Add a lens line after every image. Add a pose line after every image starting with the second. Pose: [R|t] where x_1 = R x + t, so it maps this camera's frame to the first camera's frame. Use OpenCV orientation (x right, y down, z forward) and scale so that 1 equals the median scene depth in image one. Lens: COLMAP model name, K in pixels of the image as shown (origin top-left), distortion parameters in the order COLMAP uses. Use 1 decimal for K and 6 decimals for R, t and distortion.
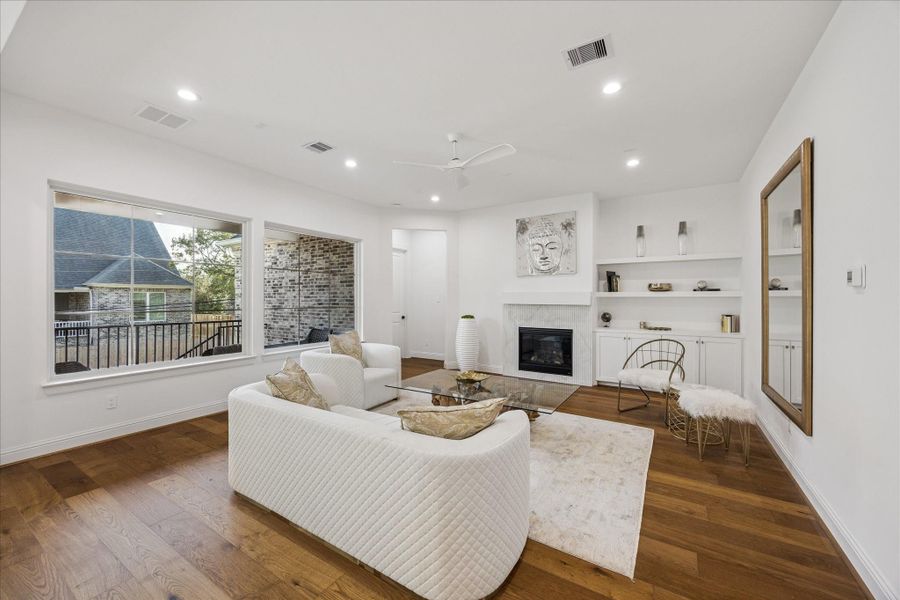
lens RADIAL K [[356.8, 0, 442.0], [0, 356.8, 299.3], [0, 0, 1]] dist [0.001097, 0.000030]
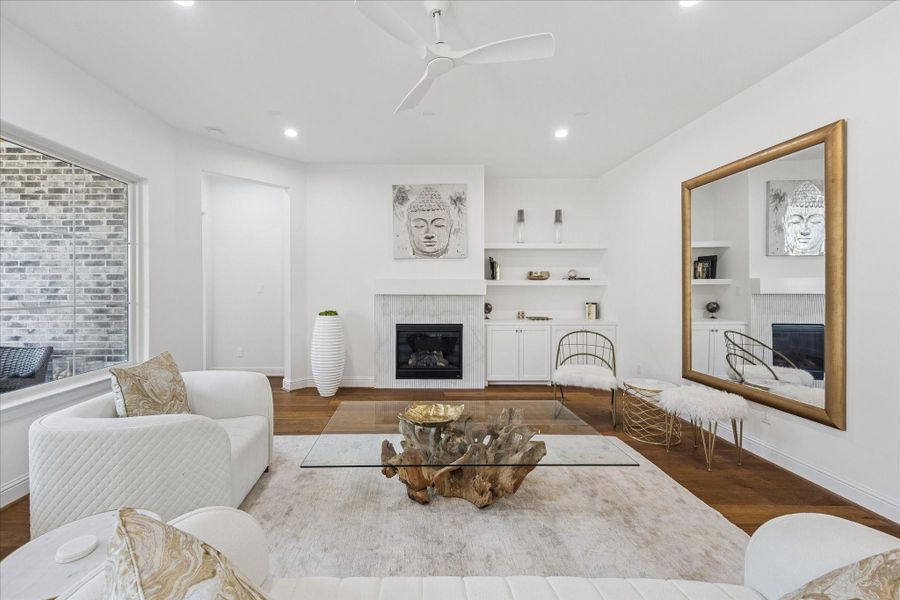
lens RADIAL K [[368.2, 0, 414.5], [0, 368.2, 289.4], [0, 0, 1]] dist [0.008299, -0.000034]
pose [[0.839797, -0.003425, 0.542889, -0.196992], [0.001244, 0.999990, 0.004385, -0.000827], [-0.542899, -0.003007, 0.839793, 0.317718]]
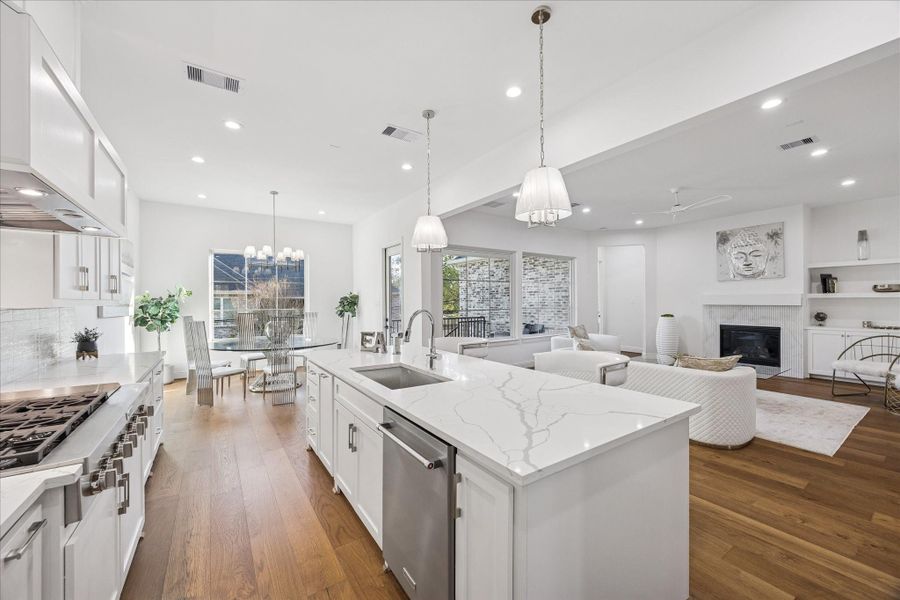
lens RADIAL K [[346.4, 0, 449.8], [0, 346.4, 302.3], [0, 0, 1]] dist [0.000388, 0.000123]
pose [[0.921388, -0.008174, -0.388559, -0.164574], [0.009852, 0.999949, 0.002326, -0.006373], [0.388520, -0.005971, 0.921421, -0.400593]]
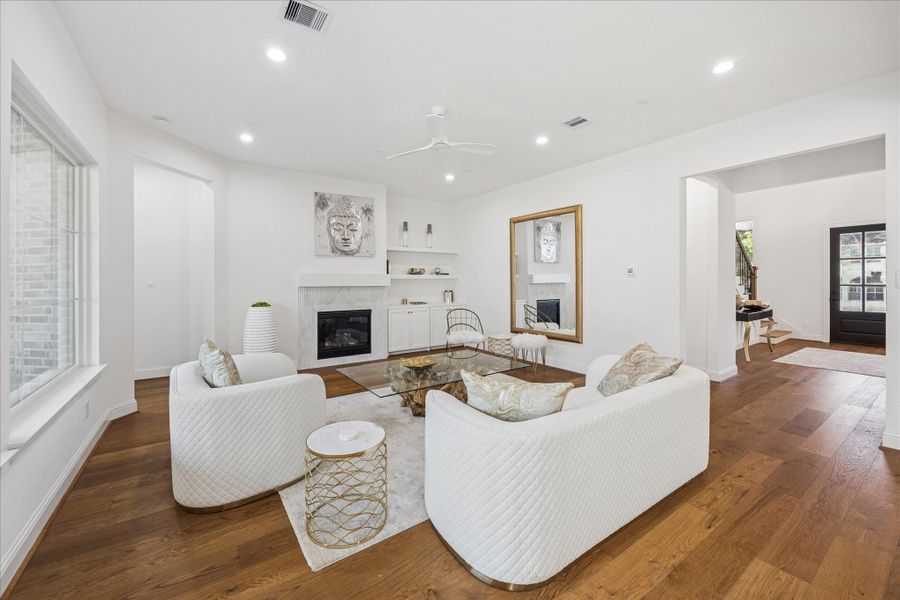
lens RADIAL K [[357.5, 0, 435.4], [0, 357.5, 282.2], [0, 0, 1]] dist [-0.001126, -0.000147]
pose [[0.400310, -0.007327, 0.916351, -0.518773], [0.004993, 0.999971, 0.005815, -0.001283], [-0.916366, 0.002248, 0.400335, 0.382809]]
